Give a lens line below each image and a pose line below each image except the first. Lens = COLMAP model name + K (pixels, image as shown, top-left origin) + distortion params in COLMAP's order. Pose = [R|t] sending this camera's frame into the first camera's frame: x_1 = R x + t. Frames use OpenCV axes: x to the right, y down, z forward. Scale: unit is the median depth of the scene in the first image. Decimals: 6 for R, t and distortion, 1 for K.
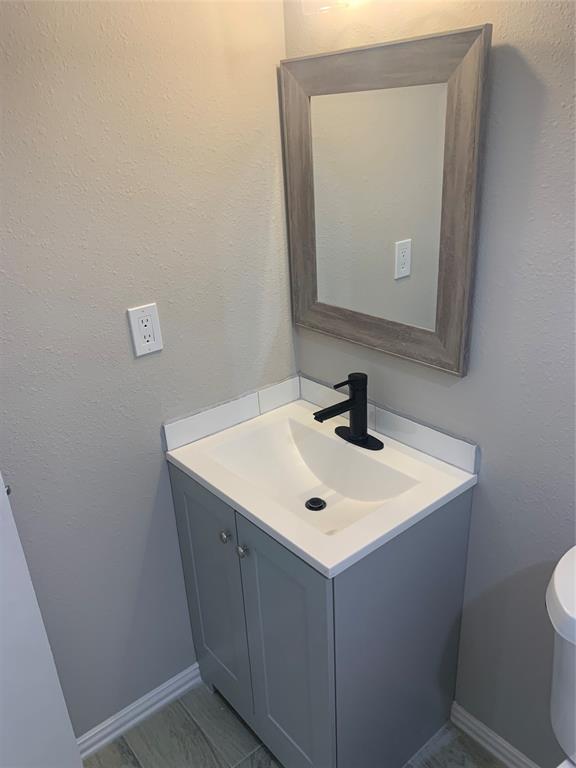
lens RADIAL K [[590.3, 0, 288.3], [0, 590.3, 386.8], [0, 0, 1]] dist [0.029842, -0.043577]
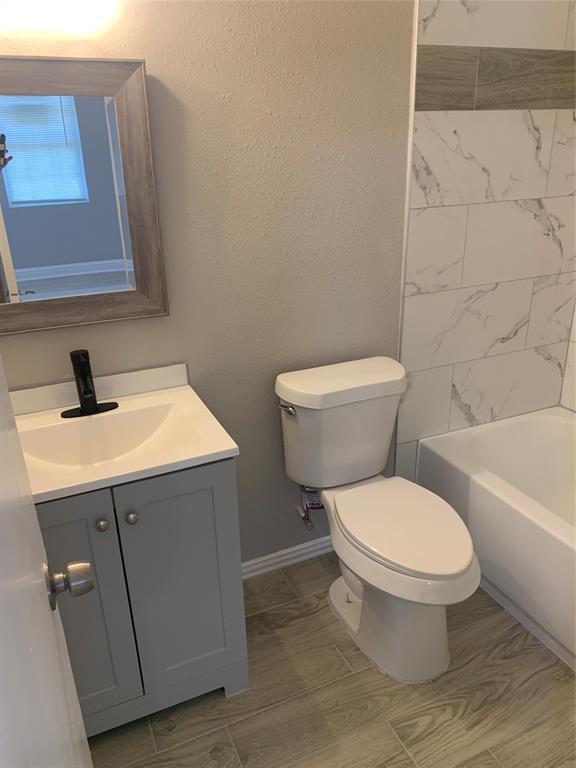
lens RADIAL K [[590.3, 0, 294.3], [0, 590.3, 382.6], [0, 0, 1]] dist [0.029842, -0.043577]
pose [[0.264644, -0.312829, 0.912196, -0.892481], [0.391962, 0.899155, 0.194642, -0.027747], [-0.881096, 0.306035, 0.360573, 0.301472]]
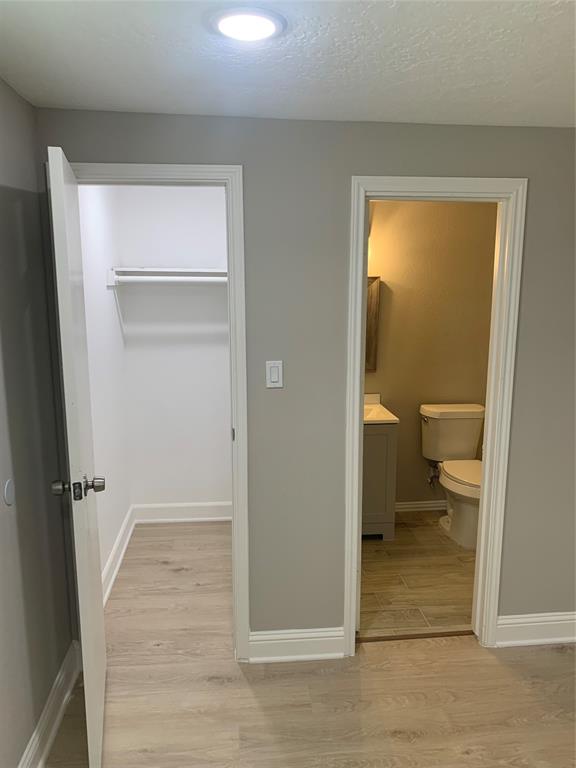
lens RADIAL K [[590.3, 0, 285.5], [0, 590.3, 384.2], [0, 0, 1]] dist [0.029842, -0.043577]
pose [[0.554424, -0.106316, 0.825416, -2.625916], [0.307868, 0.947648, -0.084732, 0.169640], [-0.773196, 0.301097, 0.558130, -0.399615]]
